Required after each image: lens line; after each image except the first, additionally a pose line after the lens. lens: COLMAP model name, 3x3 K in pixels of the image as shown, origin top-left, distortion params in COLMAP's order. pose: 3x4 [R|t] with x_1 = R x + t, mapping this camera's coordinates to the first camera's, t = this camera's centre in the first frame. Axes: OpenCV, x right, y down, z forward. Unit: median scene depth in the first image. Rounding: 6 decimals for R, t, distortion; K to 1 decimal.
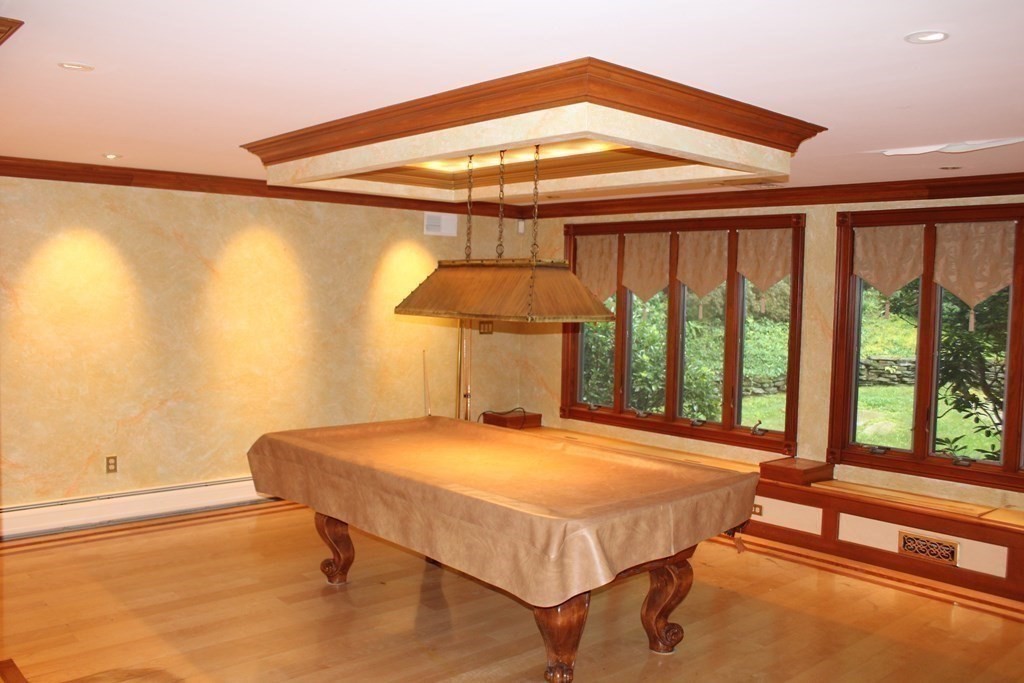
lens RADIAL K [[885.8, 0, 500.2], [0, 885.8, 343.4], [0, 0, 1]] dist [-0.151374, 0.130428]
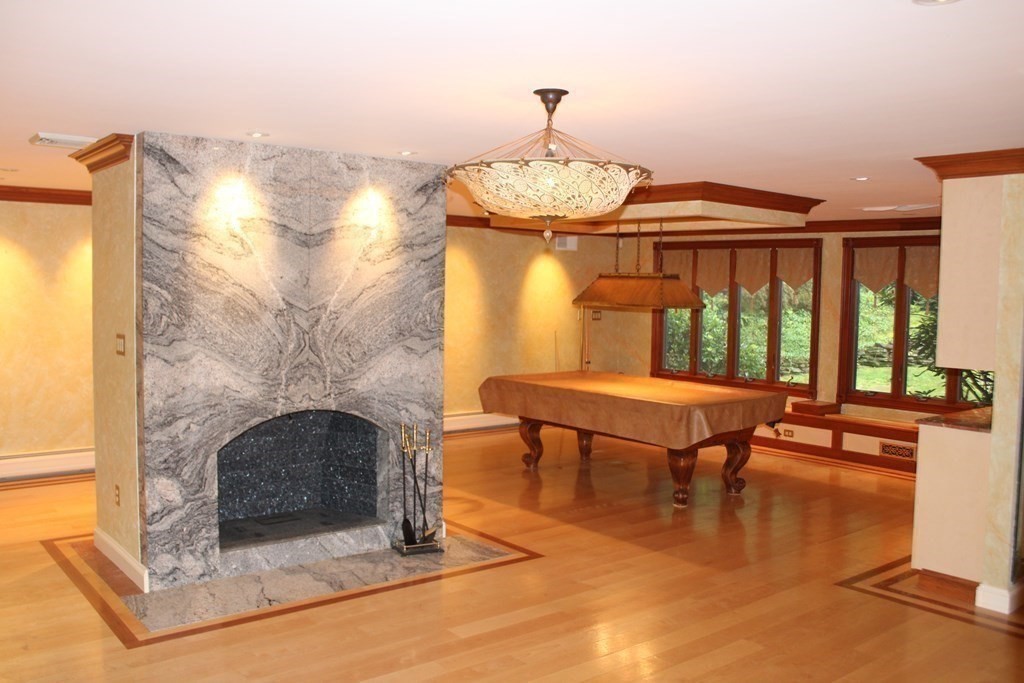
lens RADIAL K [[885.8, 0, 500.2], [0, 885.8, 343.4], [0, 0, 1]] dist [-0.151374, 0.130428]
pose [[0.998909, -0.000404, -0.046700, -0.132559], [0.000690, 0.999981, 0.006109, 0.022871], [0.046697, -0.006134, 0.998890, -0.515891]]
